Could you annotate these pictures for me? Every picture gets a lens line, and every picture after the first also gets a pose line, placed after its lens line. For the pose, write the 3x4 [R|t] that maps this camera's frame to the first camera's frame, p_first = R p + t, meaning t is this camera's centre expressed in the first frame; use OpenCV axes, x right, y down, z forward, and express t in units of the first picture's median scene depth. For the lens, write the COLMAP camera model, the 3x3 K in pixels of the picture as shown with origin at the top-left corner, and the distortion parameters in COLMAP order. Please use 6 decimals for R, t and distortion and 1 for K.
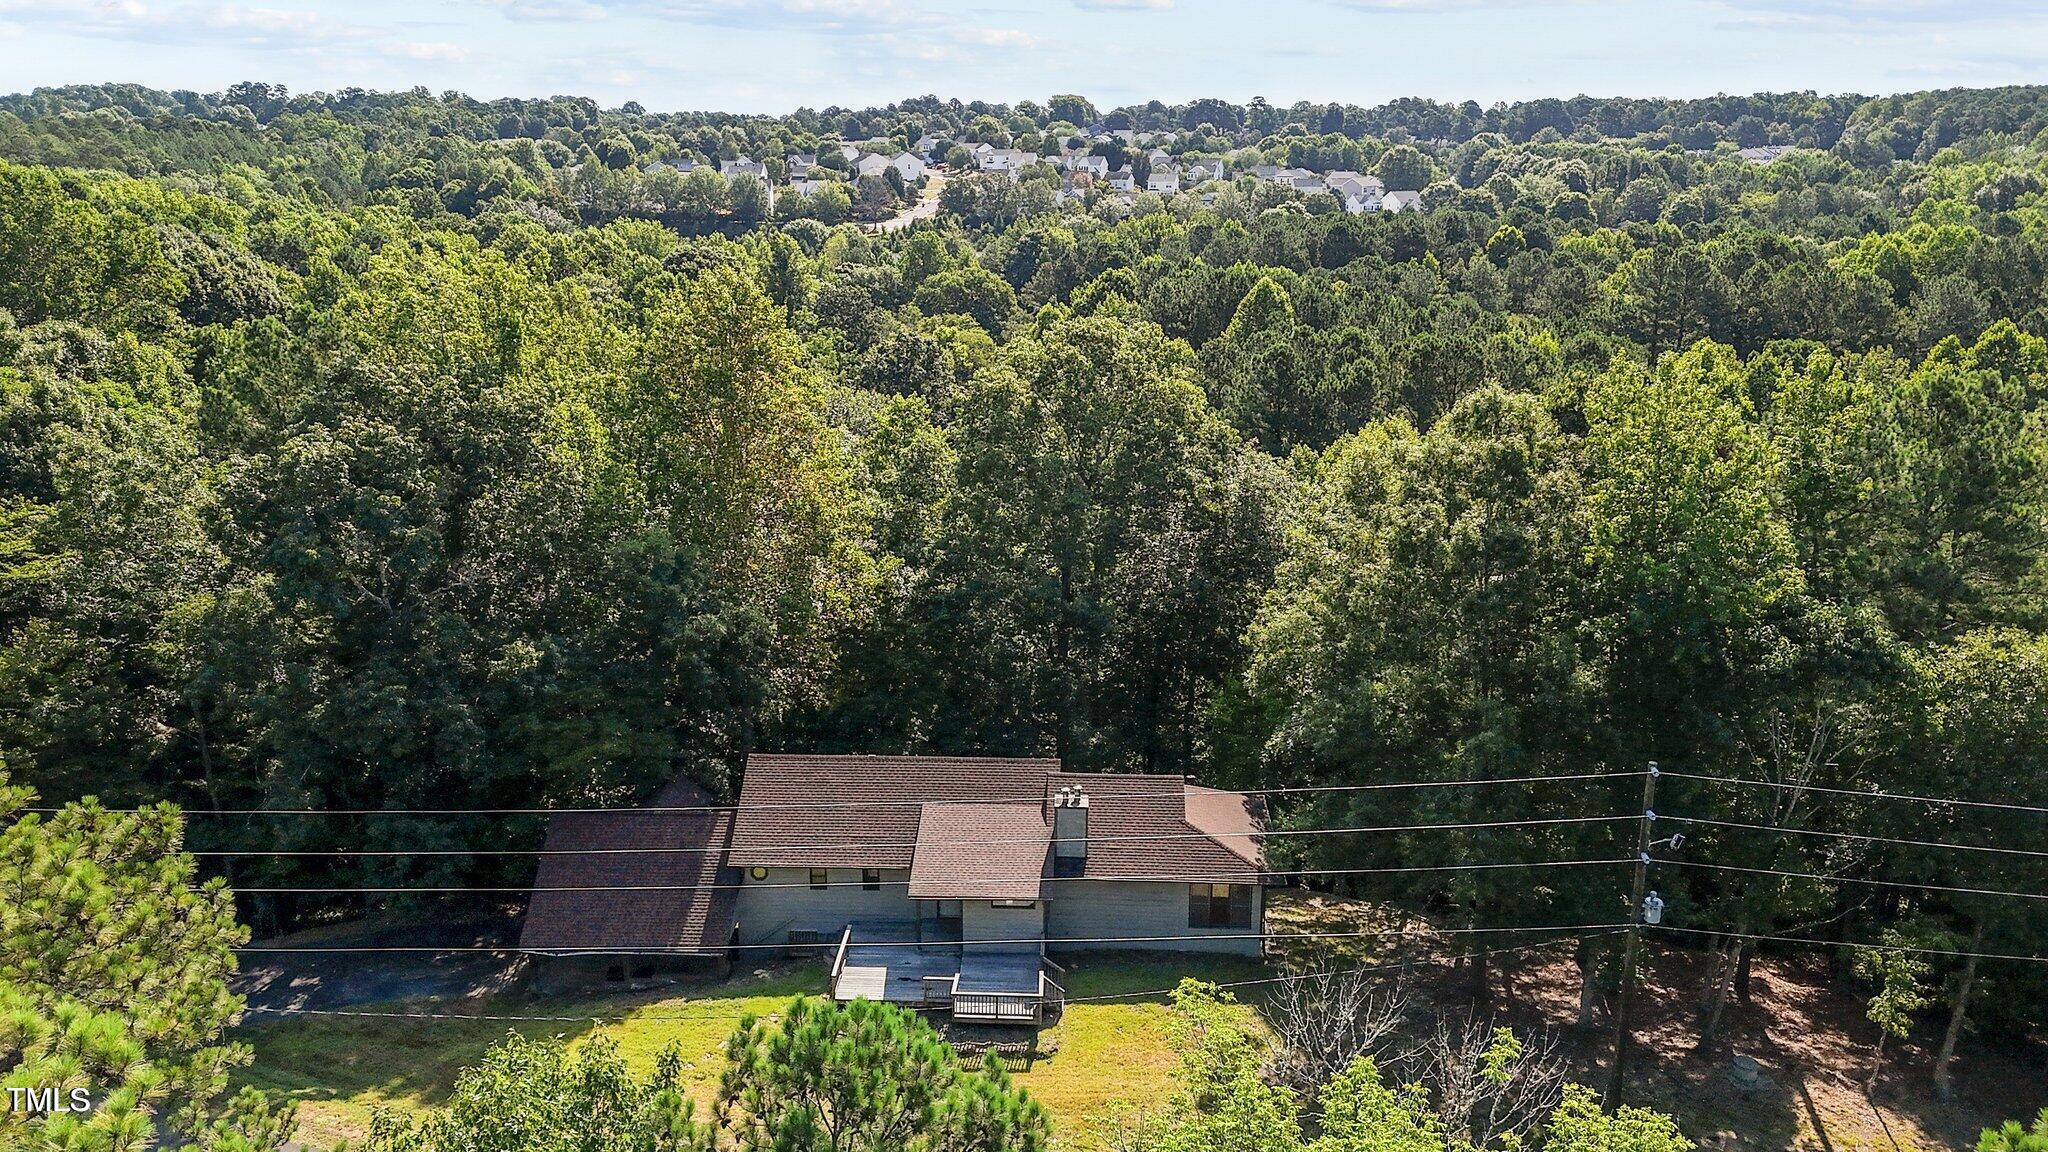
lens RADIAL K [[1487.2, 0, 1027.1], [0, 1487.2, 615.9], [0, 0, 1]] dist [0.139821, -0.157112]
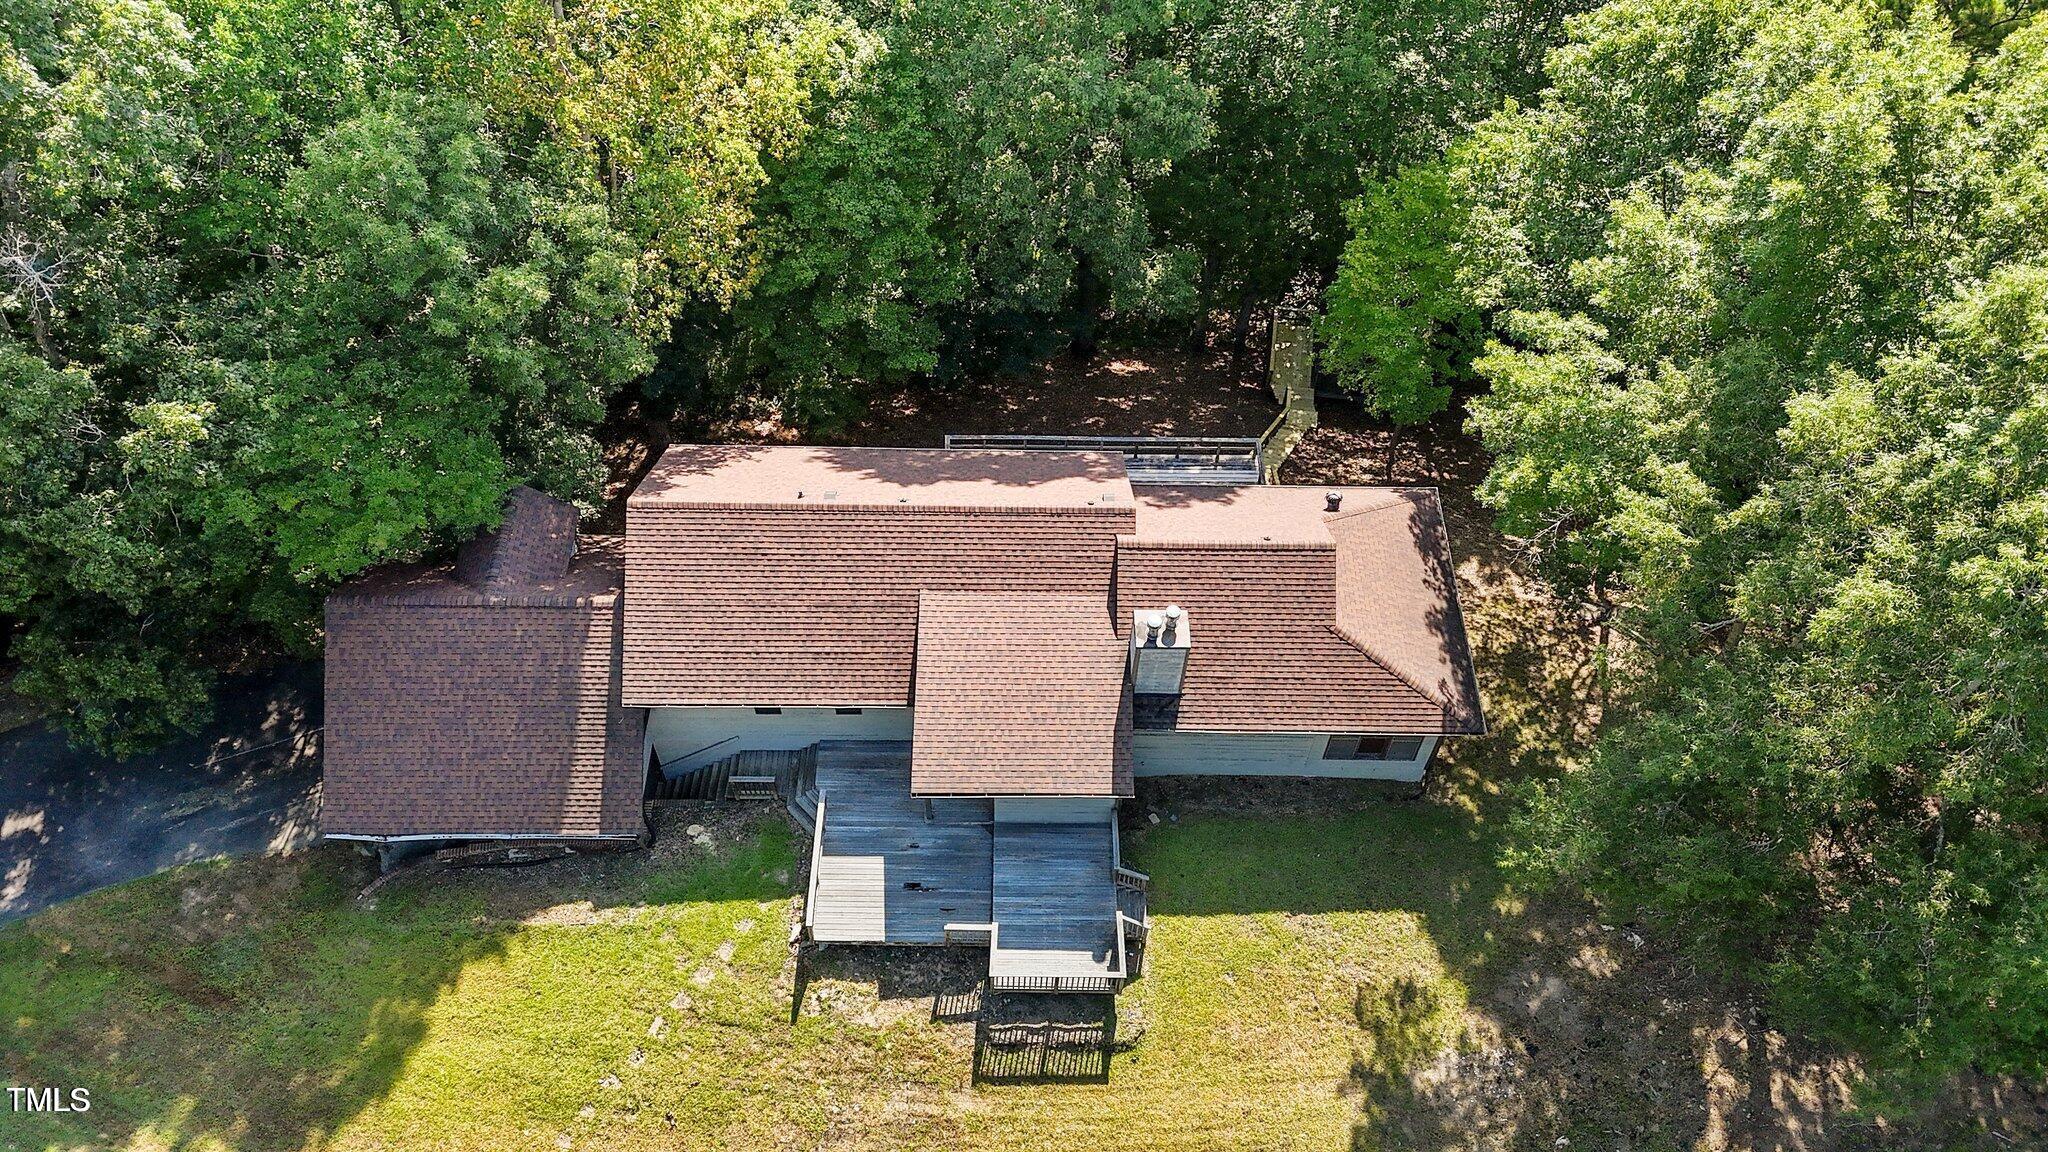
lens RADIAL K [[1487.2, 0, 1027.1], [0, 1487.2, 615.9], [0, 0, 1]] dist [0.139821, -0.157112]
pose [[0.999170, -0.024341, 0.032662, -0.047102], [-0.000152, 0.799603, 0.600529, -0.254331], [-0.040734, -0.600035, 0.798936, 0.508304]]
